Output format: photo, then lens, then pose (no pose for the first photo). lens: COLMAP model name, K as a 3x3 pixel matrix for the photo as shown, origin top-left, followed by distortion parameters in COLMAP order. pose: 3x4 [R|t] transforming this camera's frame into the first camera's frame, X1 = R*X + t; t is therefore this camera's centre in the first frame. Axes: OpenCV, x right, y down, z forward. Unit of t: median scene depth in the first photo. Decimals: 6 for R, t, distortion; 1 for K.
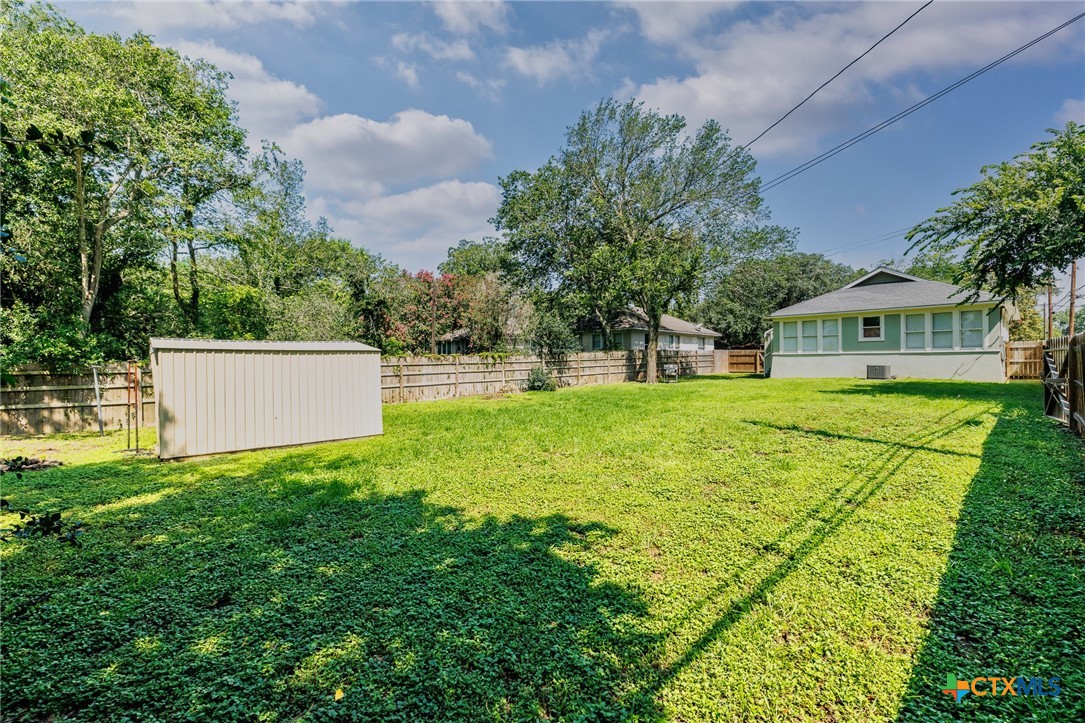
lens RADIAL K [[466.6, 0, 542.5], [0, 466.6, 361.5], [0, 0, 1]] dist [0.000937, 0.000198]
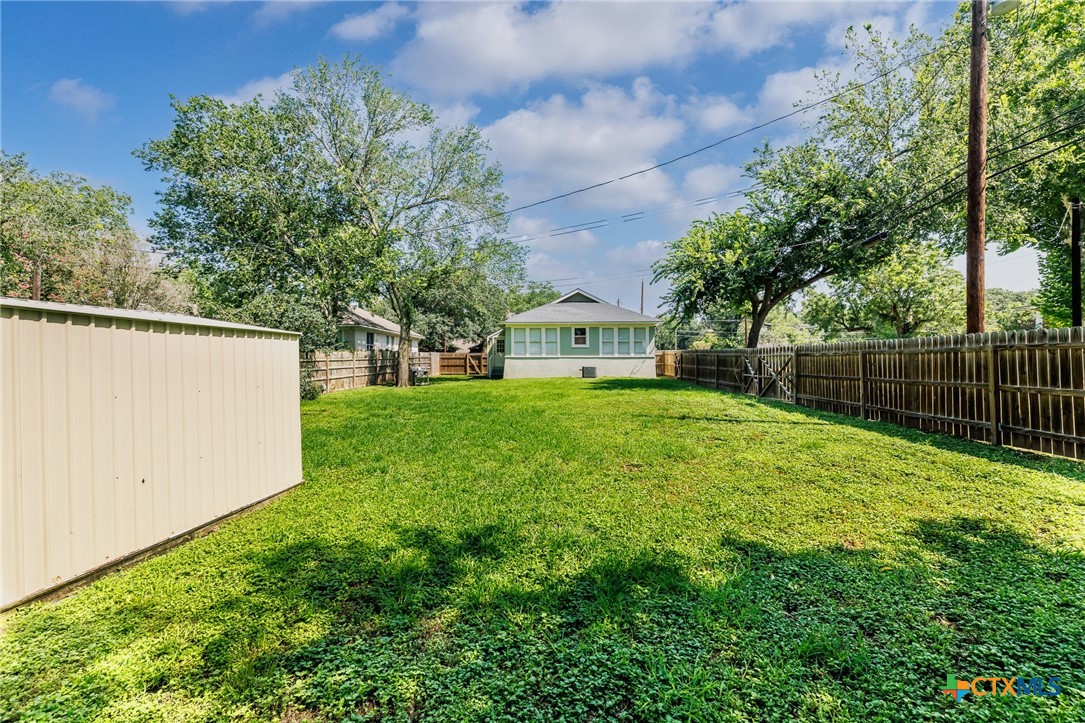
lens RADIAL K [[469.3, 0, 542.5], [0, 469.3, 361.5], [0, 0, 1]] dist [-0.002623, -0.000178]
pose [[0.726195, 0.008819, 0.687432, -0.209275], [-0.003170, 0.999950, -0.009479, 0.005506], [-0.687482, 0.004705, 0.726187, 0.149252]]
